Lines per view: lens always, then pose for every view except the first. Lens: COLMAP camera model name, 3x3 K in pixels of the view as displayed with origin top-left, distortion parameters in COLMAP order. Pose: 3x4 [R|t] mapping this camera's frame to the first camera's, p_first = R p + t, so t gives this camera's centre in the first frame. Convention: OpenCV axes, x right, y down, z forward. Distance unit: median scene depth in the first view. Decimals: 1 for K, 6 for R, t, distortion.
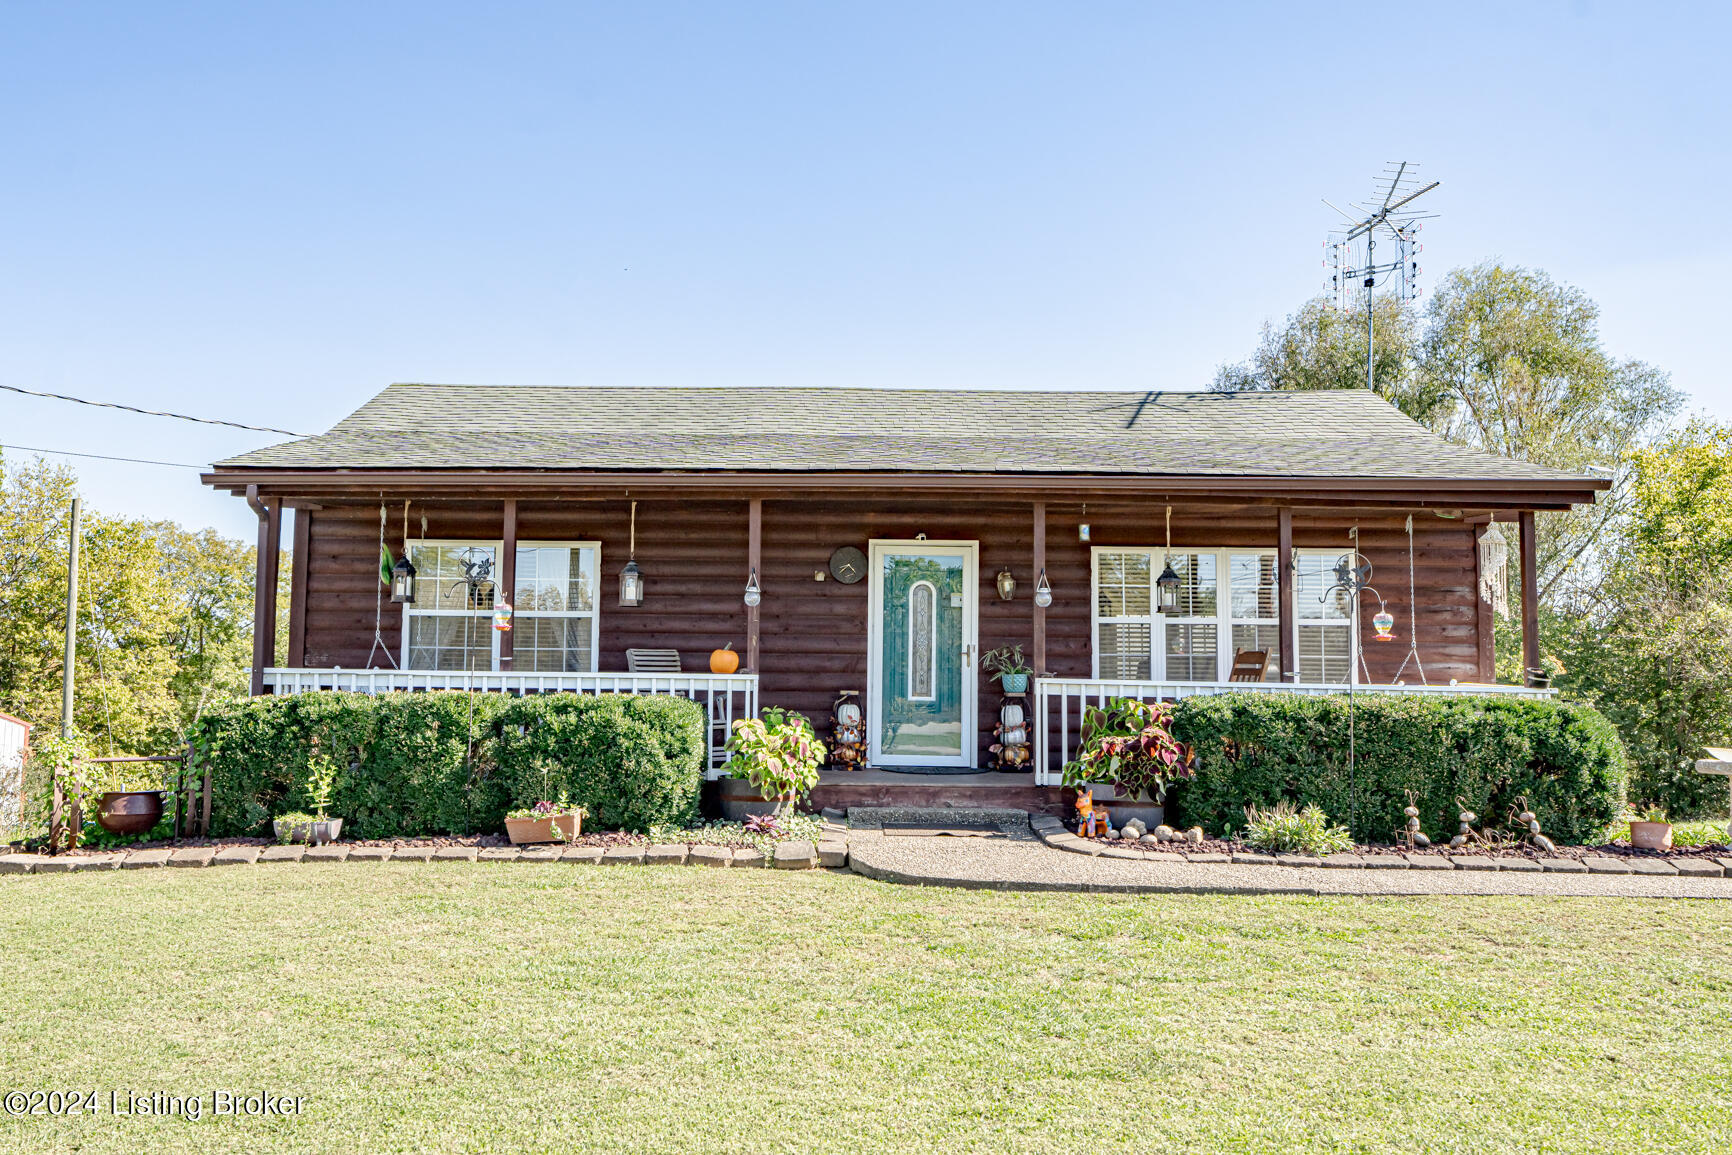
lens RADIAL K [[1398.1, 0, 810.6], [0, 1398.1, 573.9], [0, 0, 1]] dist [0.007924, 0.022418]
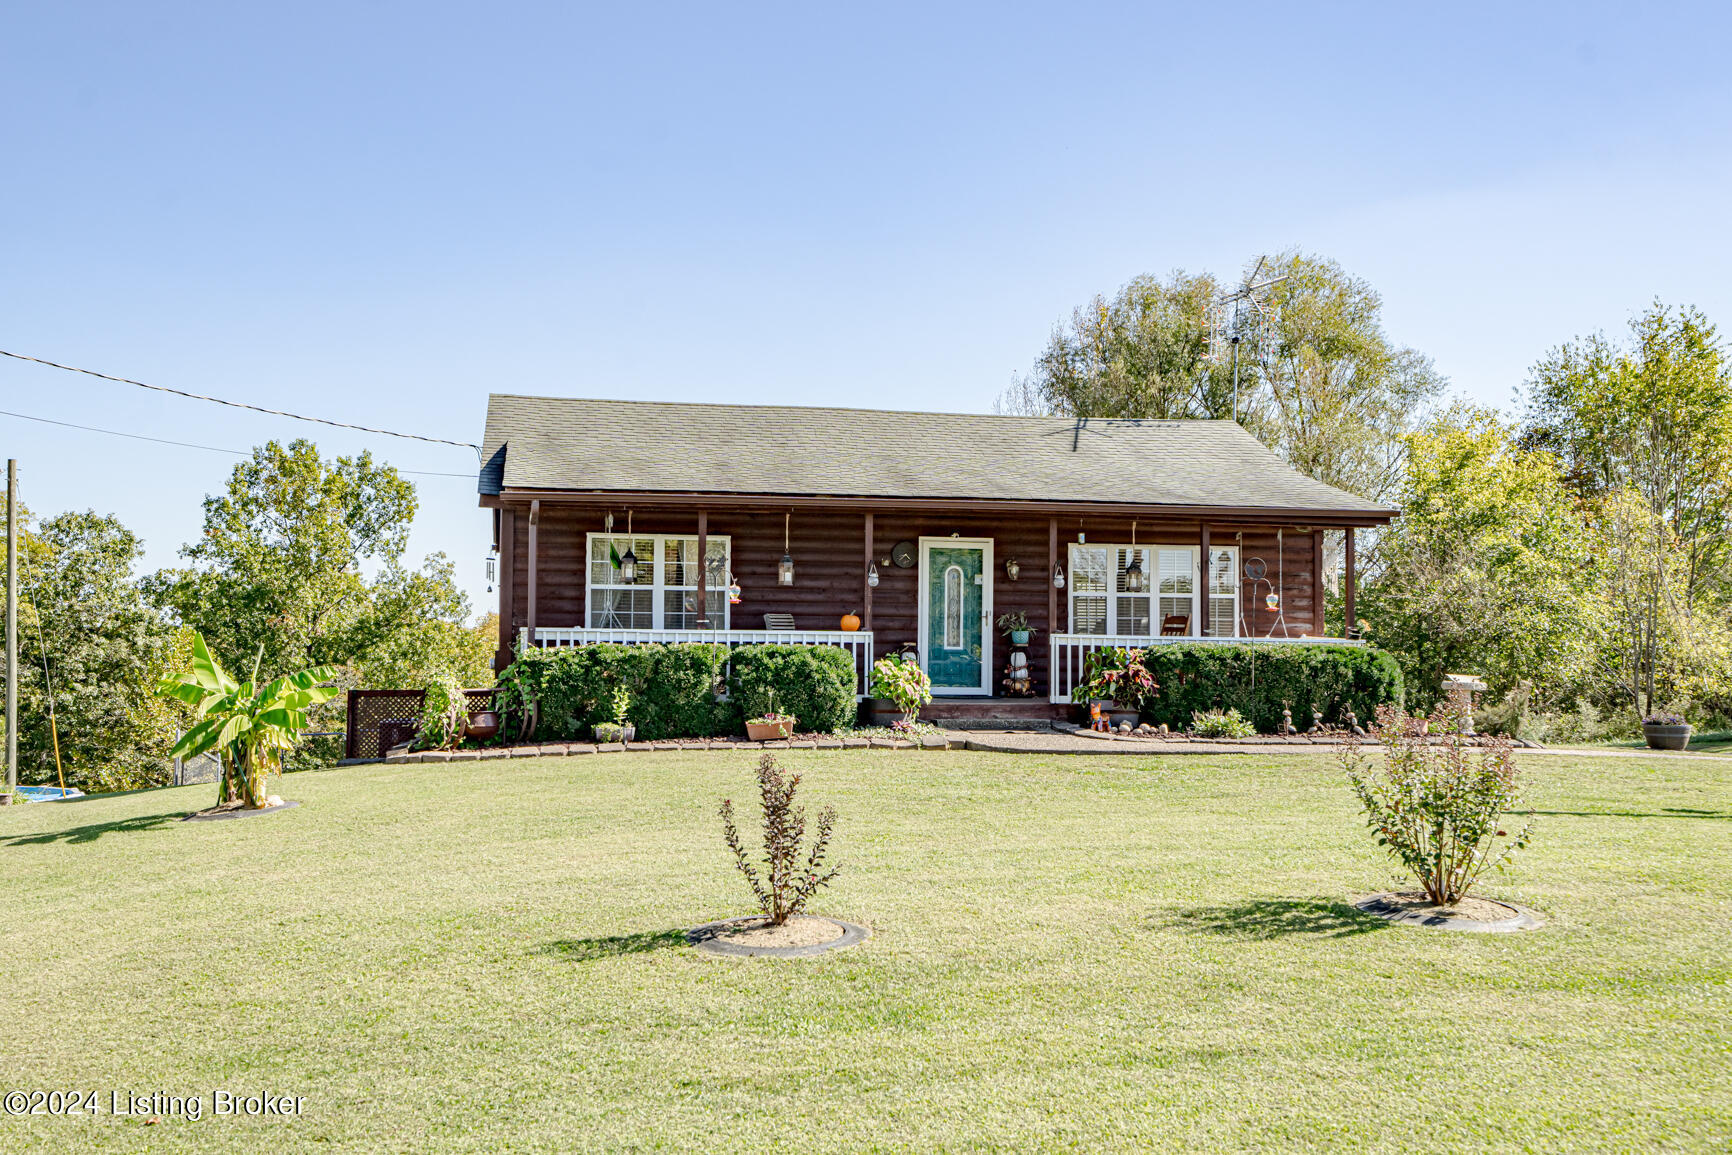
lens RADIAL K [[1601.6, 0, 853.5], [0, 1601.6, 579.9], [0, 0, 1]] dist [0.077446, 0.000000]
pose [[0.979039, 0.005352, 0.203604, -0.413774], [-0.013652, 0.999131, 0.039381, -0.051168], [-0.203216, -0.041335, 0.978261, -0.677920]]
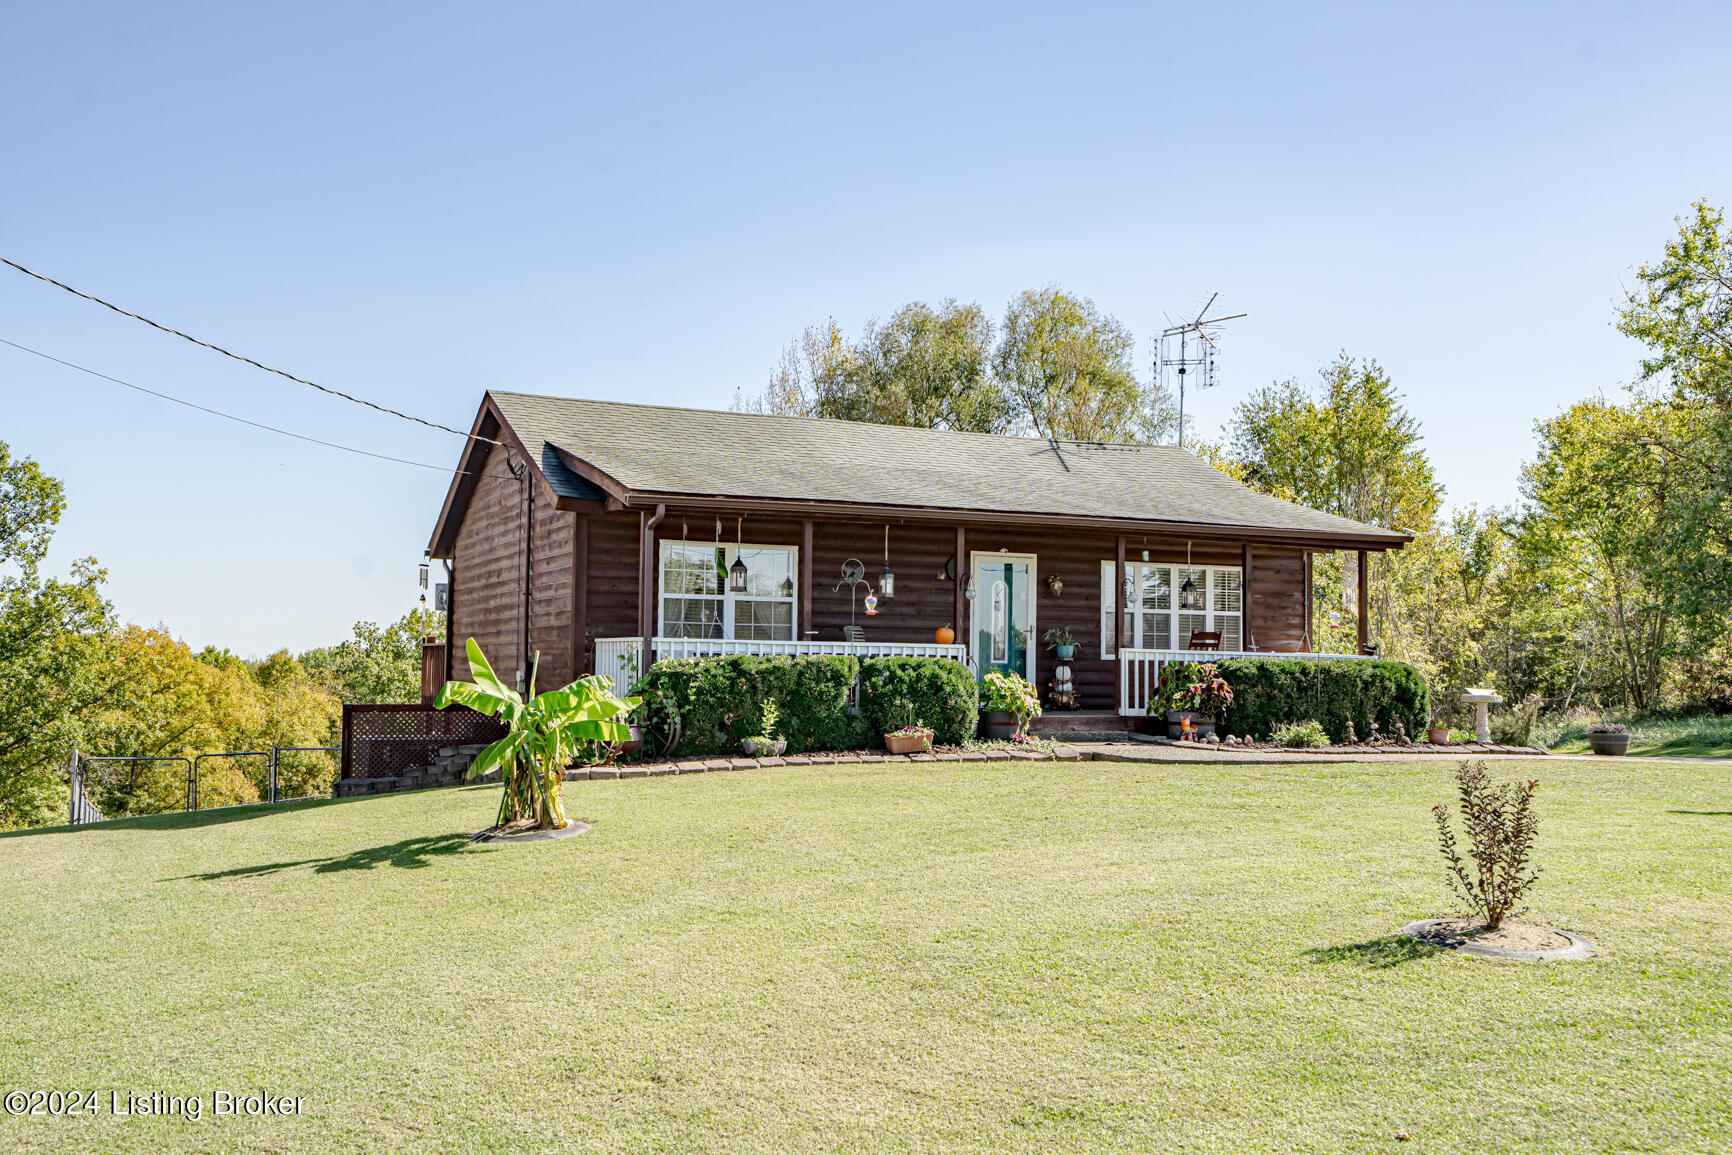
lens RADIAL K [[1601.6, 0, 844.0], [0, 1601.6, 597.0], [0, 0, 1]] dist [0.077446, 0.000000]
pose [[0.902958, 0.018965, 0.429310, -0.908418], [-0.036615, 0.998788, 0.032890, -0.031115], [-0.428166, -0.045418, 0.902558, -0.498674]]
